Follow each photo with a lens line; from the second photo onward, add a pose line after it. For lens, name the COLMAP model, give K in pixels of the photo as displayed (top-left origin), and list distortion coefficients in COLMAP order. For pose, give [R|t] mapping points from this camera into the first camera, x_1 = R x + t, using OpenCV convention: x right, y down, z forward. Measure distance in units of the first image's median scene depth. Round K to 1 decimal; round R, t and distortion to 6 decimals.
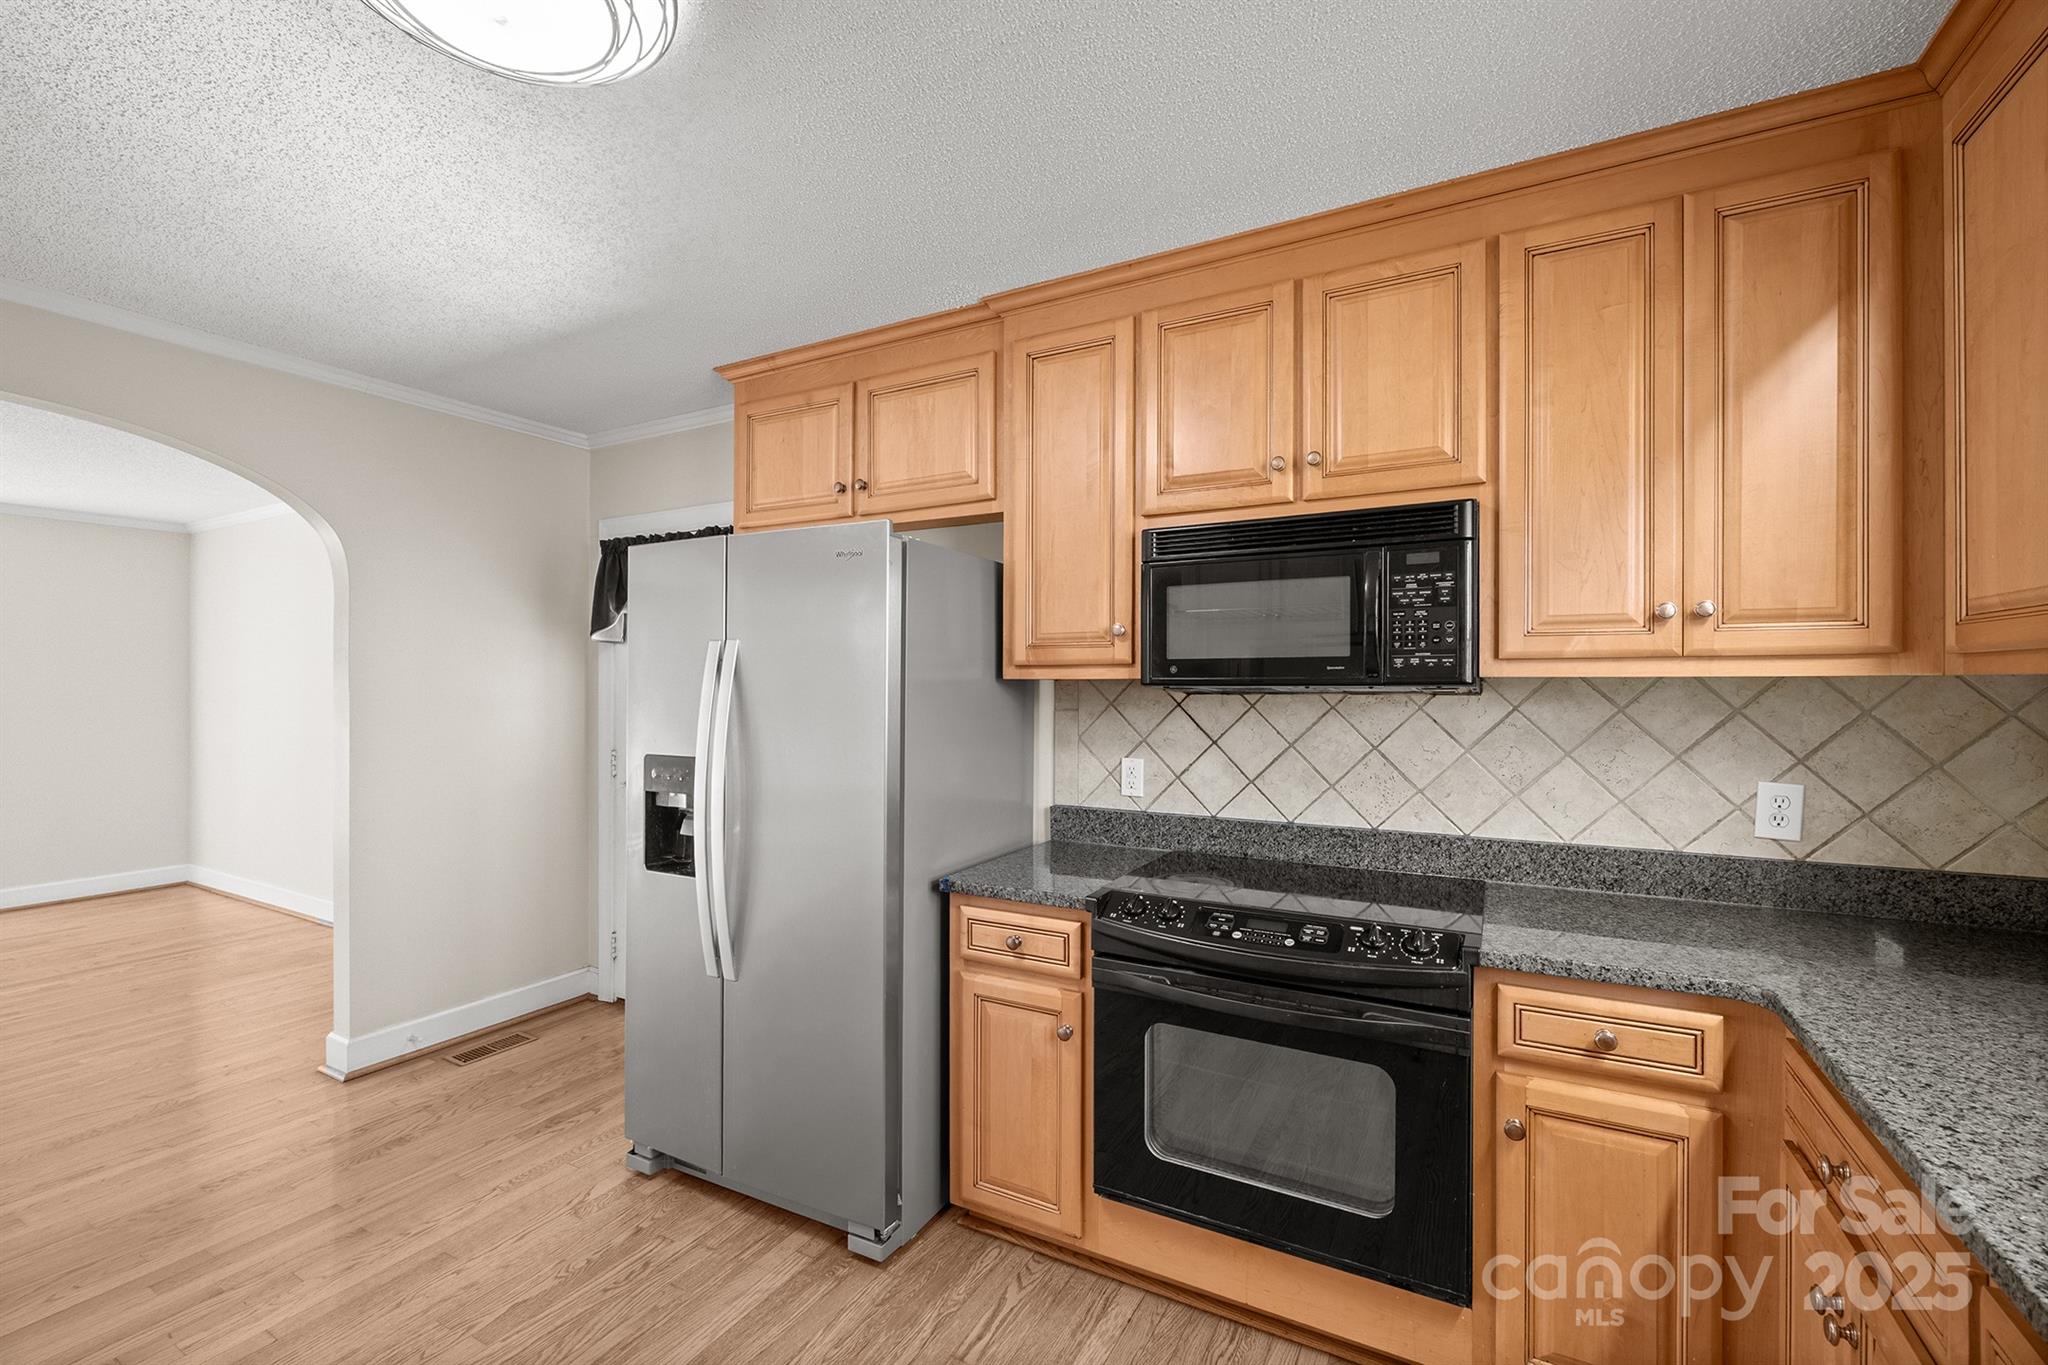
lens RADIAL K [[867.0, 0, 1008.1], [0, 867.0, 688.7], [0, 0, 1]] dist [-0.010492, 0.000732]
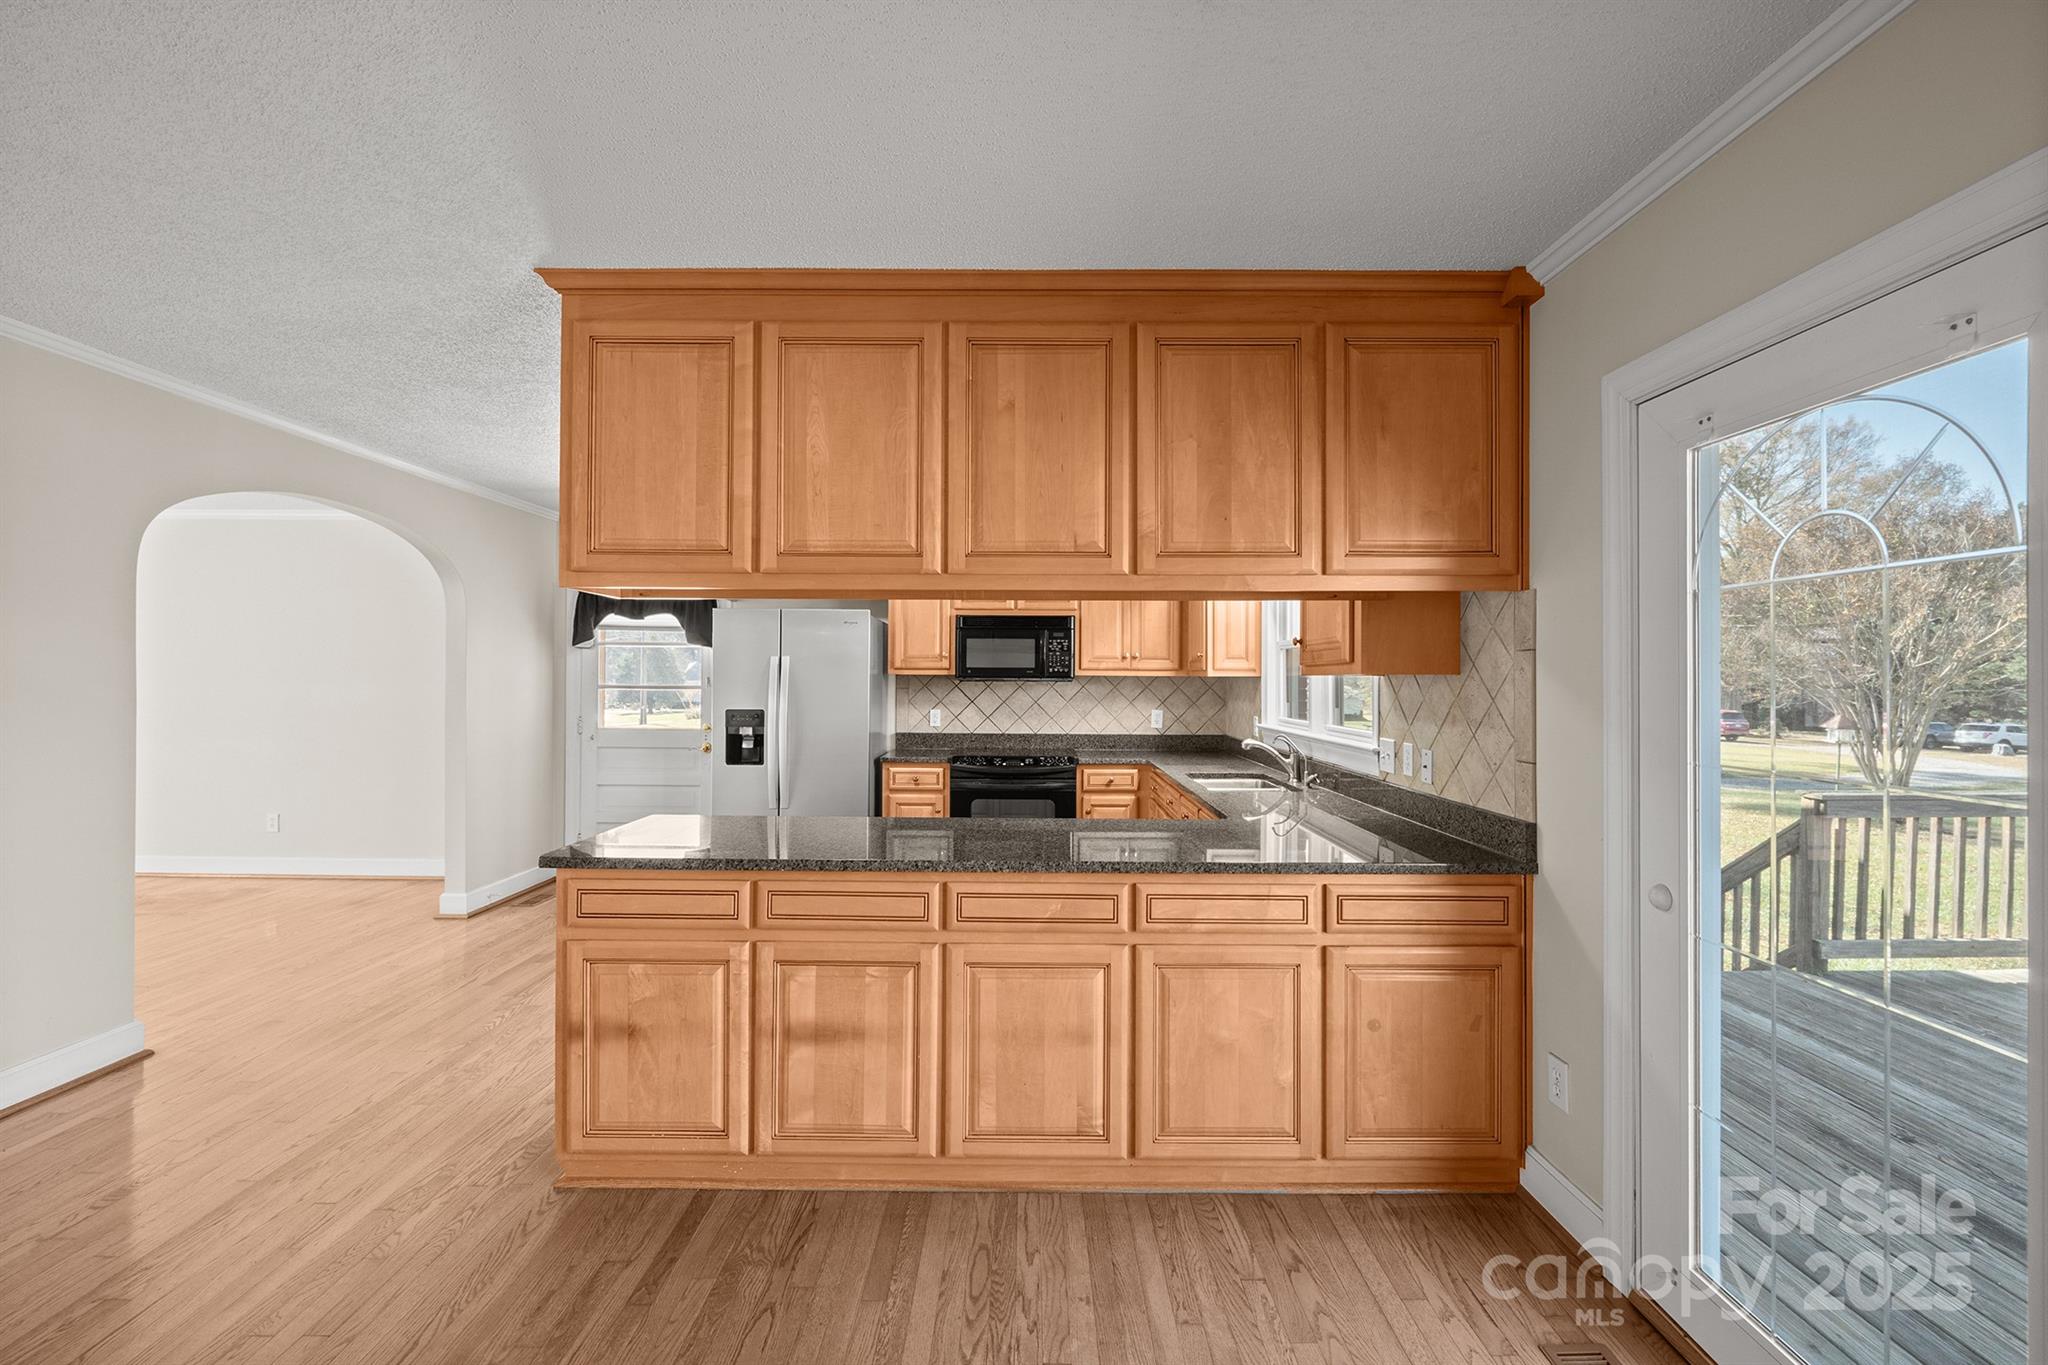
lens RADIAL K [[867.0, 0, 1021.4], [0, 867.0, 674.4], [0, 0, 1]] dist [-0.010492, 0.000732]
pose [[0.881173, 0.003961, 0.472778, -0.864924], [-0.006076, 0.999977, 0.002946, -0.022009], [-0.472755, -0.005469, 0.881177, -1.295998]]
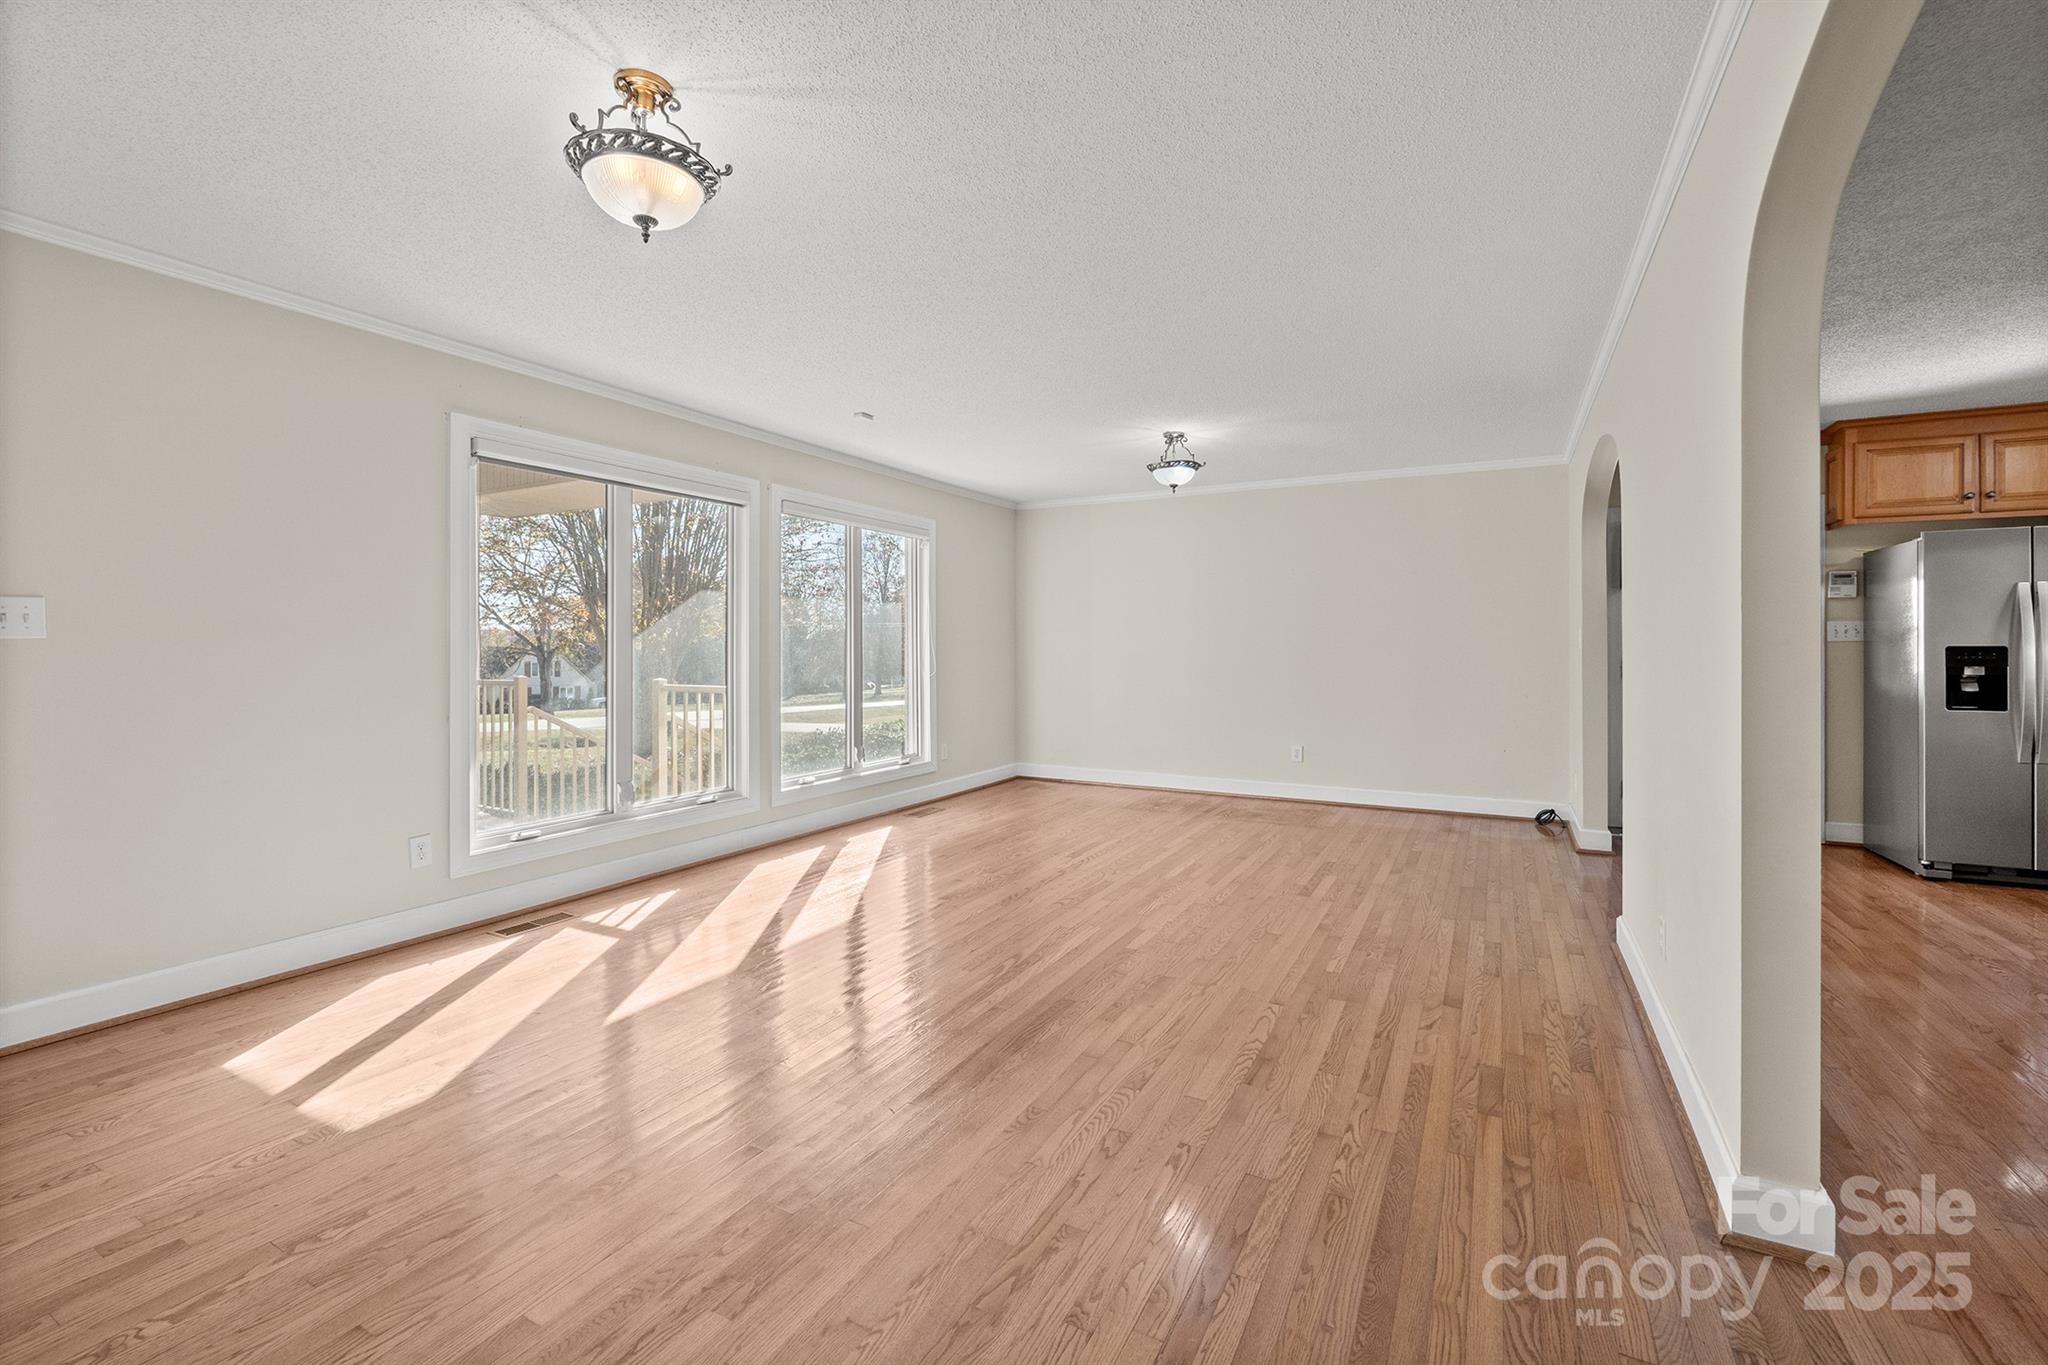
lens RADIAL K [[867.0, 0, 1040.9], [0, 867.0, 641.4], [0, 0, 1]] dist [-0.010492, 0.000732]
pose [[0.999938, 0.001177, 0.011105, -2.591525], [-0.001189, 0.999999, 0.001090, 0.072196], [-0.011103, -0.001103, 0.999938, -0.862607]]
